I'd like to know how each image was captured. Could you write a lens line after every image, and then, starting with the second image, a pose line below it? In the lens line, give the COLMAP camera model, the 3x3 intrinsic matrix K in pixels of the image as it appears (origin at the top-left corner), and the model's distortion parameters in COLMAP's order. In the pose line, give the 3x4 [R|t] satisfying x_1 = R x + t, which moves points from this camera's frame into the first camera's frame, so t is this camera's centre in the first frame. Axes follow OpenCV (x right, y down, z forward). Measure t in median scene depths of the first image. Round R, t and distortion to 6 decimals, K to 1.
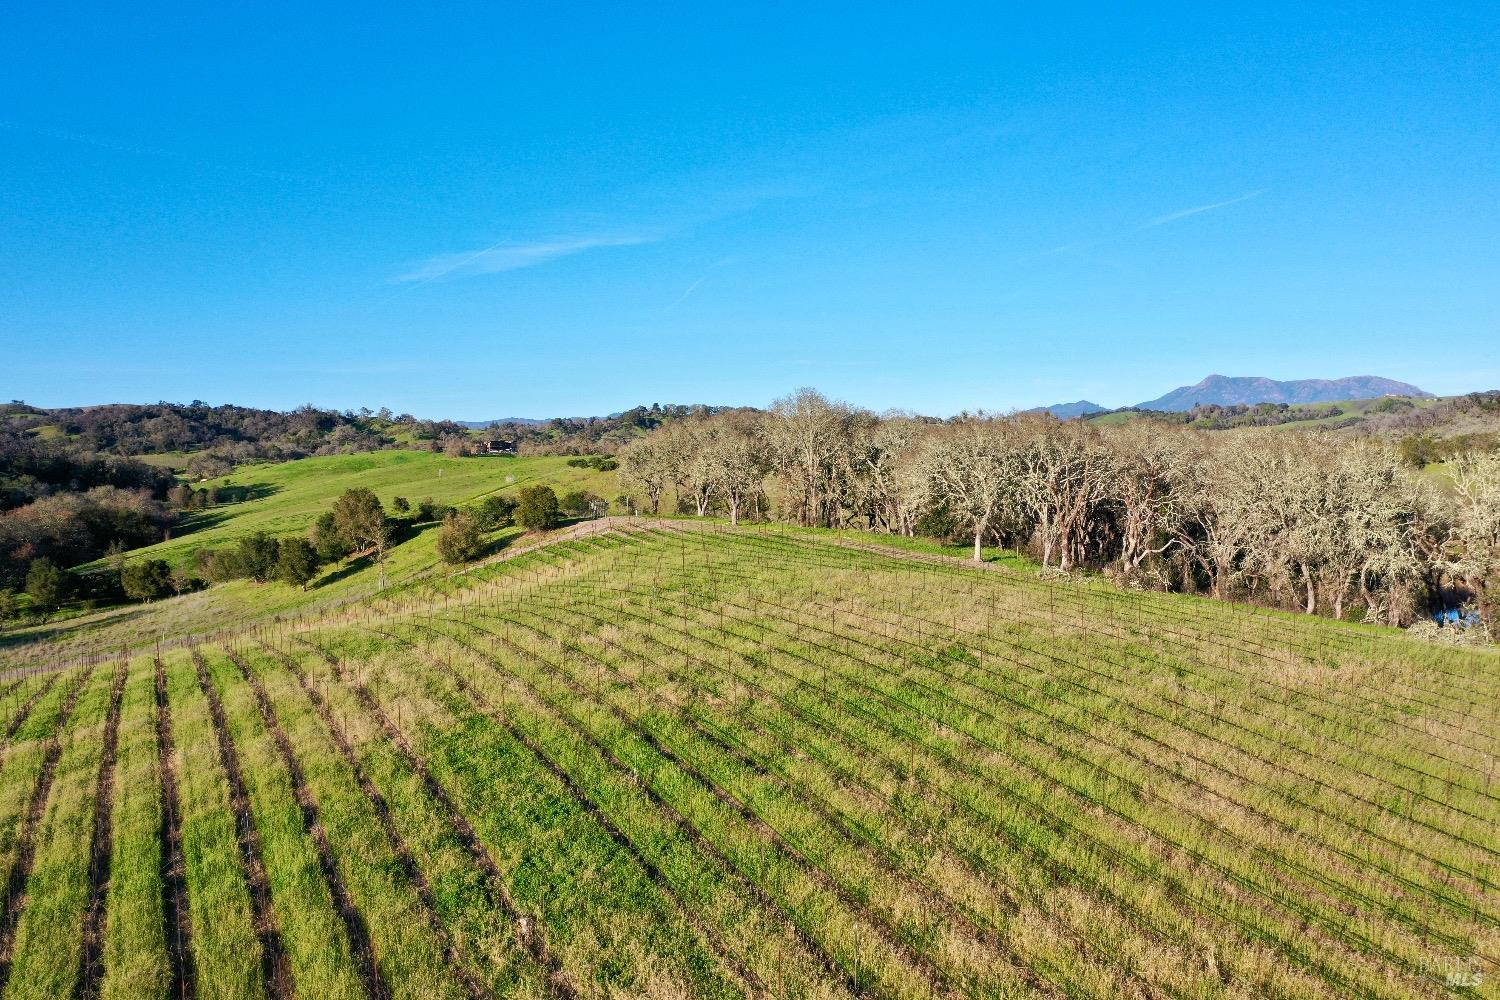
lens RADIAL K [[1211.2, 0, 750.0], [0, 1211.2, 500.0], [0, 0, 1]] dist [0.001303, 0.000843]
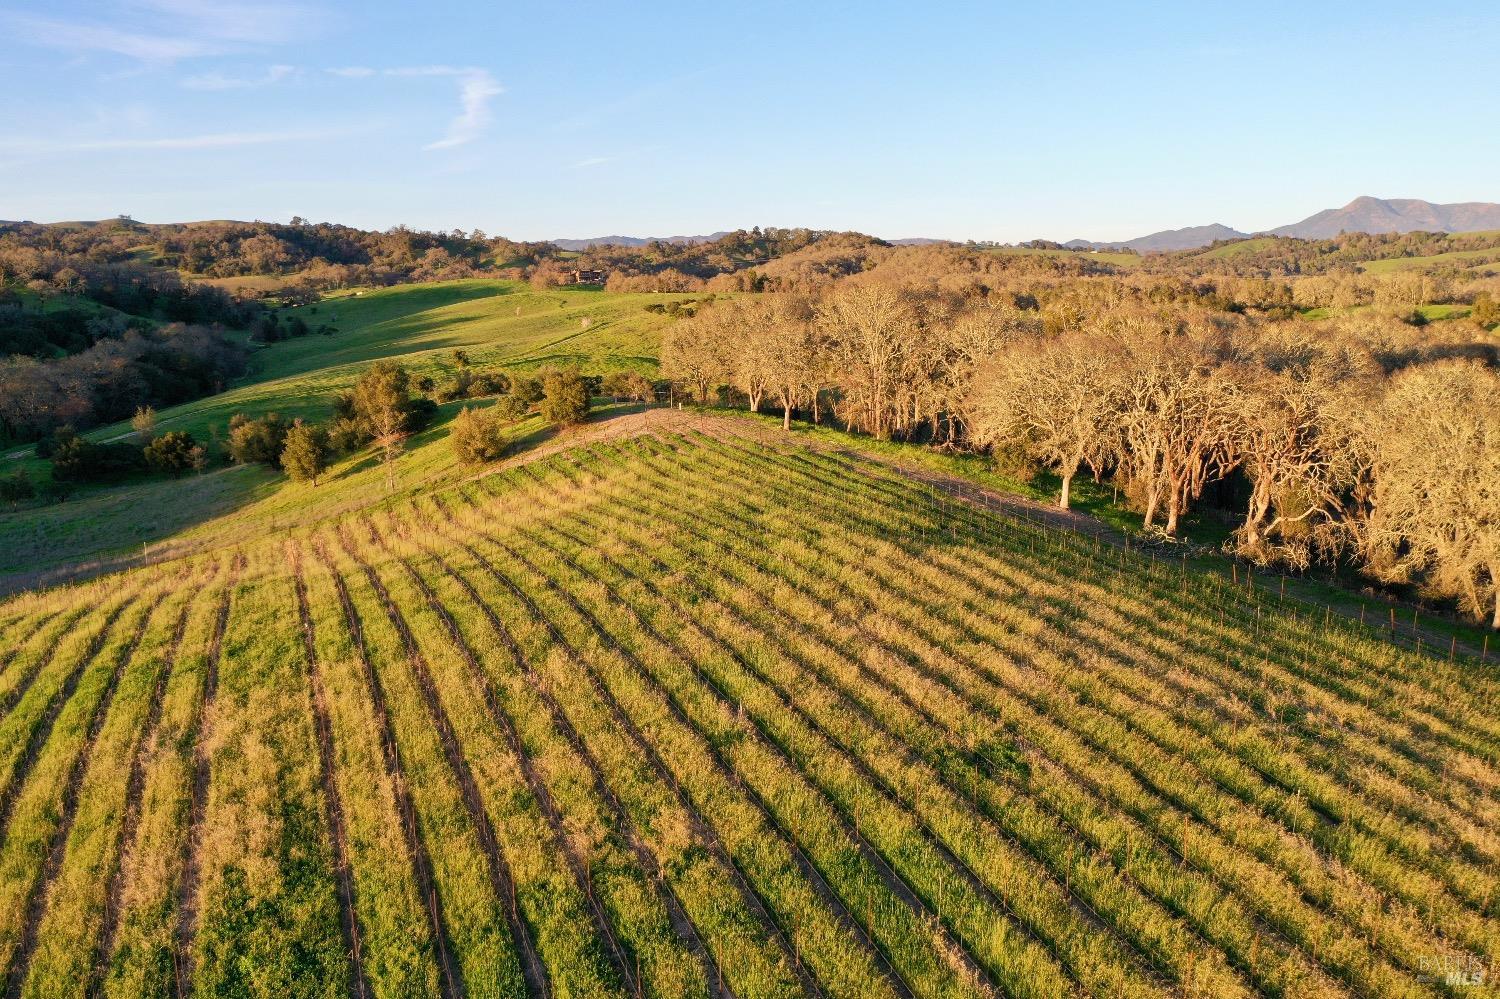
lens RADIAL K [[1235.0, 0, 750.3], [0, 1235.0, 481.9], [0, 0, 1]] dist [-0.000243, 0.003070]
pose [[0.996252, 0.026067, -0.082481, 0.042590], [-0.015345, 0.991649, 0.128053, -0.067126], [0.085130, -0.126307, 0.988332, 0.152921]]
